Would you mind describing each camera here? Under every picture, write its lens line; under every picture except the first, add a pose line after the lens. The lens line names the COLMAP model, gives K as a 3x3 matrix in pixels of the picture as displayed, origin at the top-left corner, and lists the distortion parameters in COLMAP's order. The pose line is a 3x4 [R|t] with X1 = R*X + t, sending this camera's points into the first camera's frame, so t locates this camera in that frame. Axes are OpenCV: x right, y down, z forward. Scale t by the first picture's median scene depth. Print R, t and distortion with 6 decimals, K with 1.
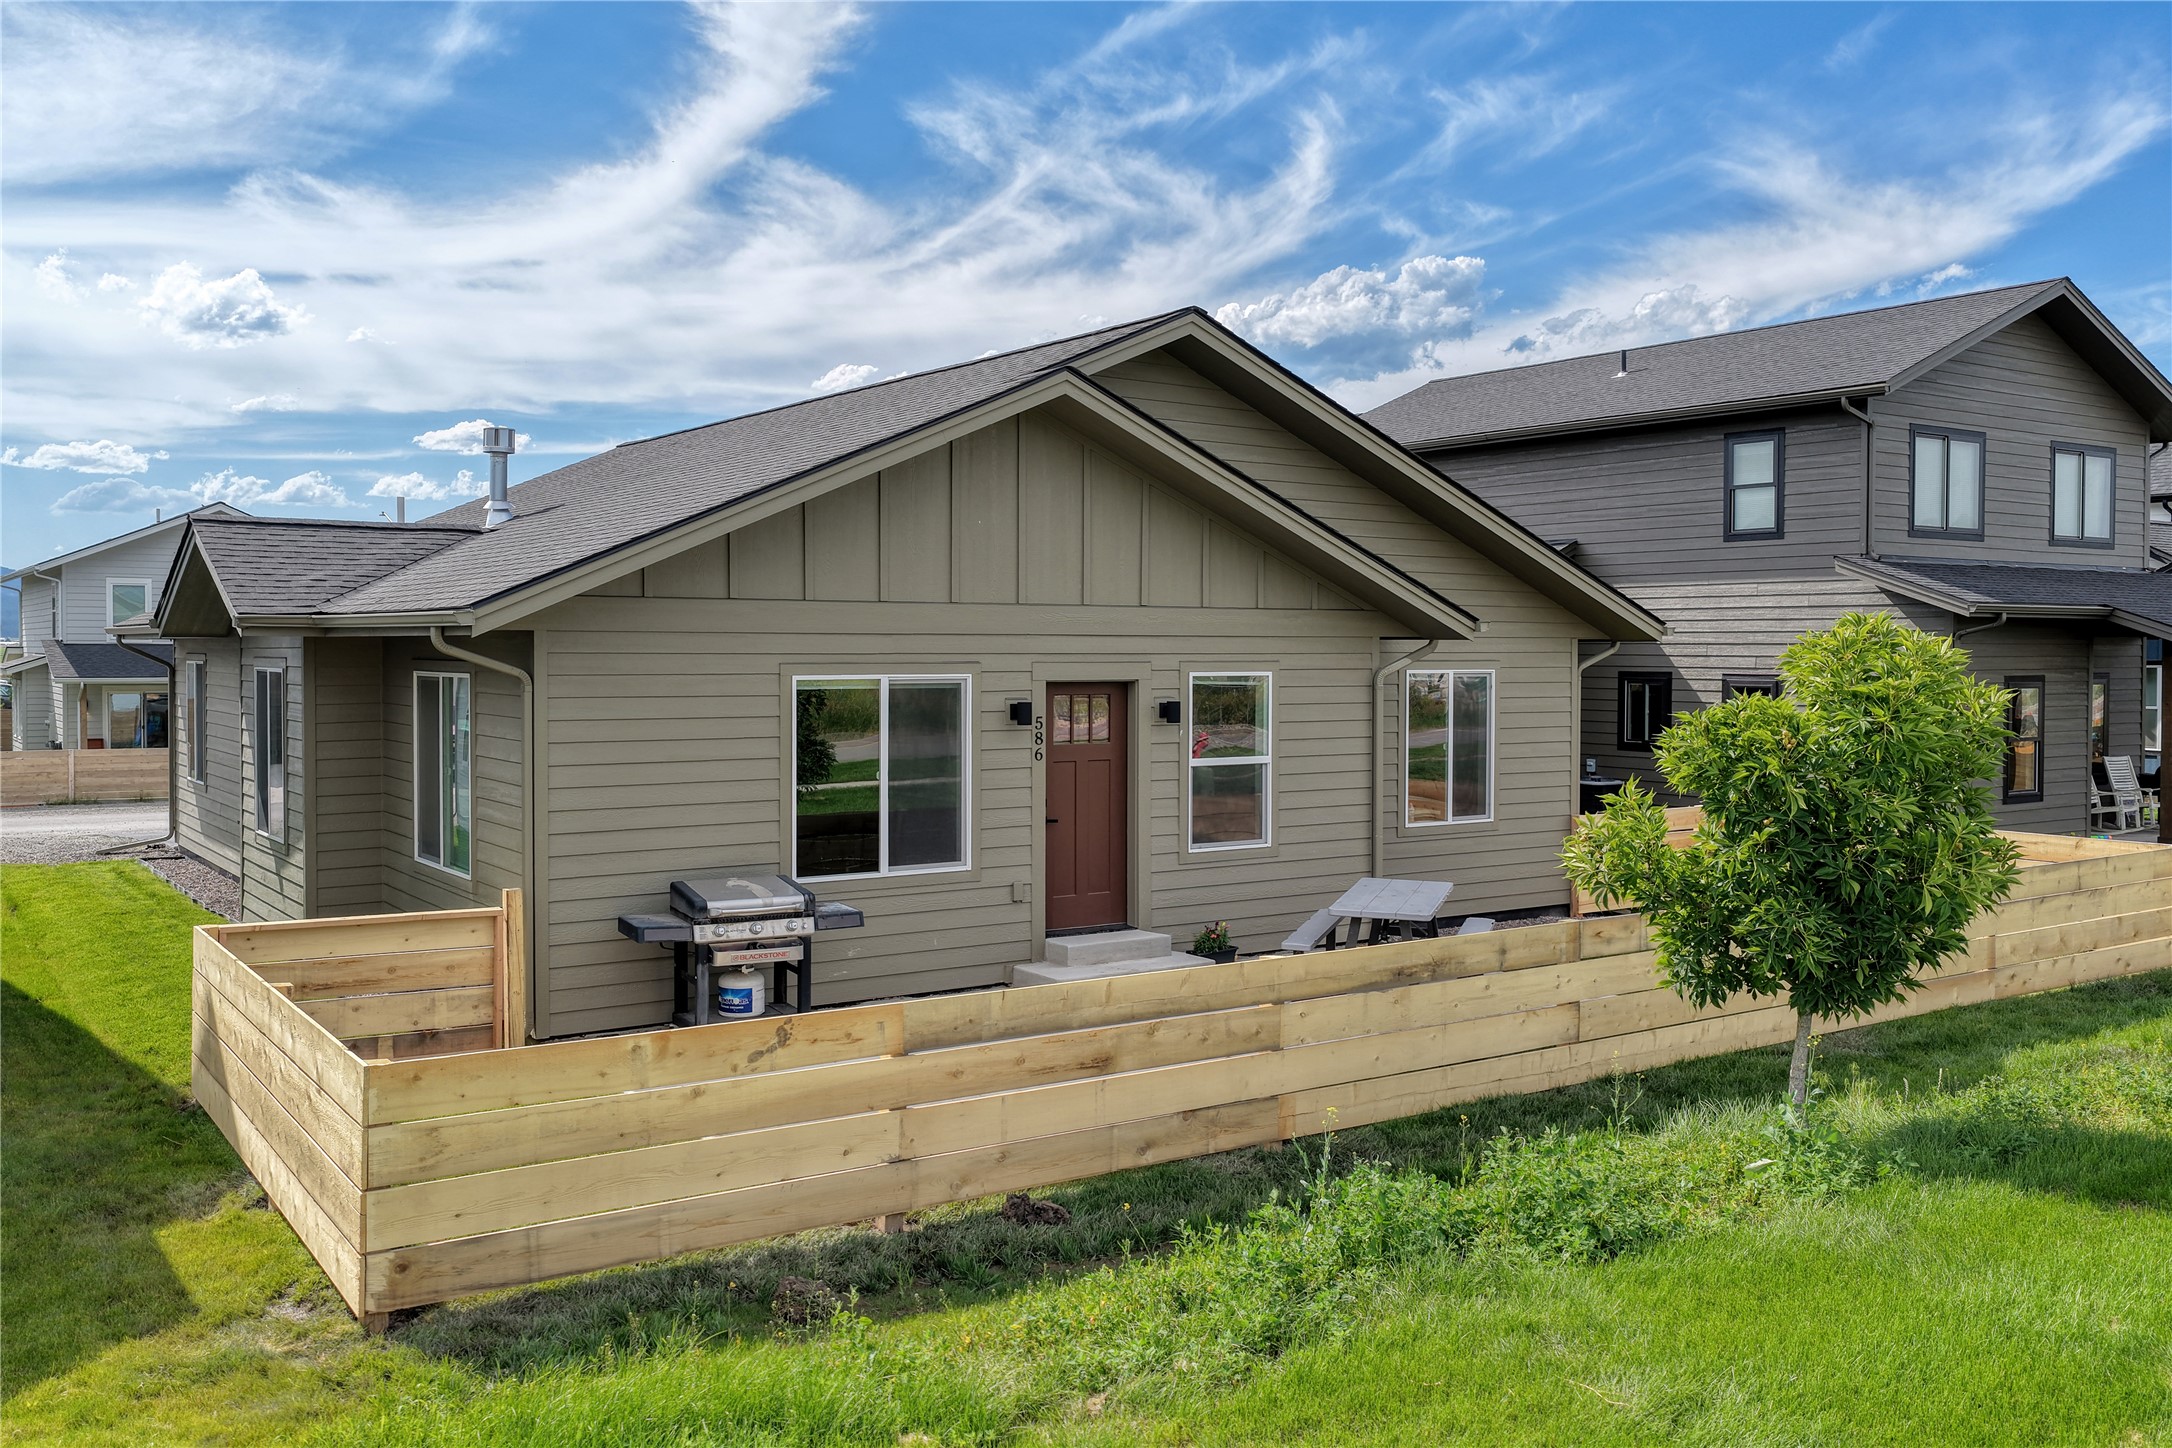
lens RADIAL K [[1811.4, 0, 1080.5], [0, 1811.4, 693.7], [0, 0, 1]] dist [0.007139, 0.004964]
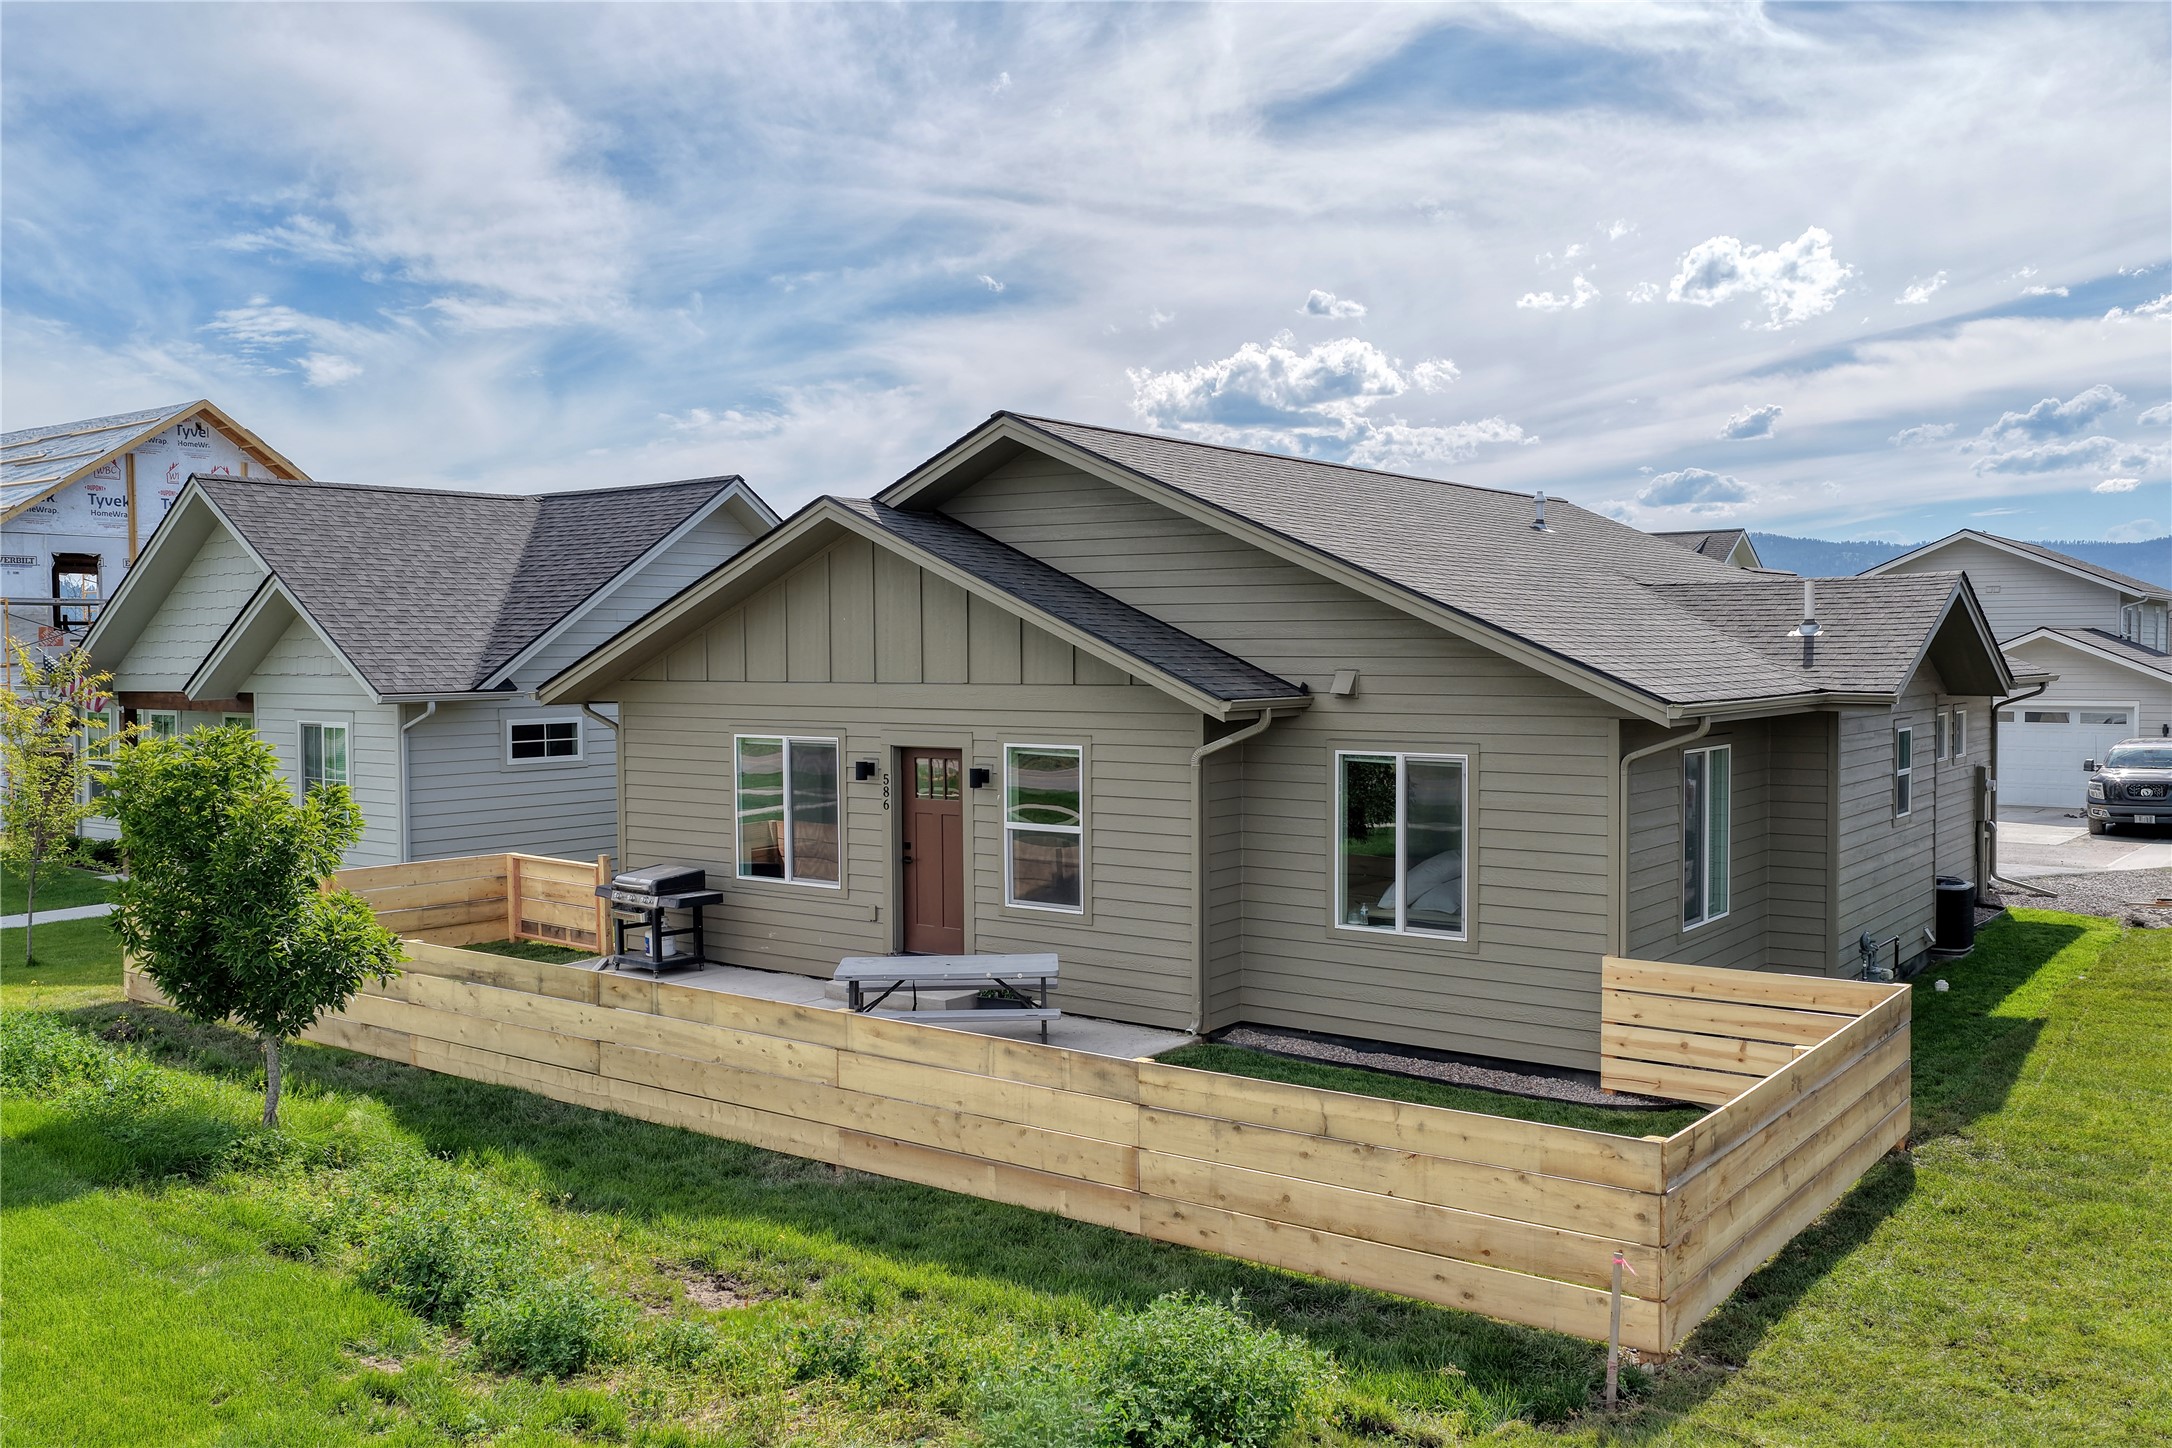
lens RADIAL K [[1811.4, 0, 1080.5], [0, 1811.4, 693.7], [0, 0, 1]] dist [0.007139, 0.004964]
pose [[0.329913, 0.018747, -0.943825, 1.169608], [-0.018810, 0.999735, 0.013282, -0.060152], [0.943824, 0.013371, 0.330179, 0.711851]]
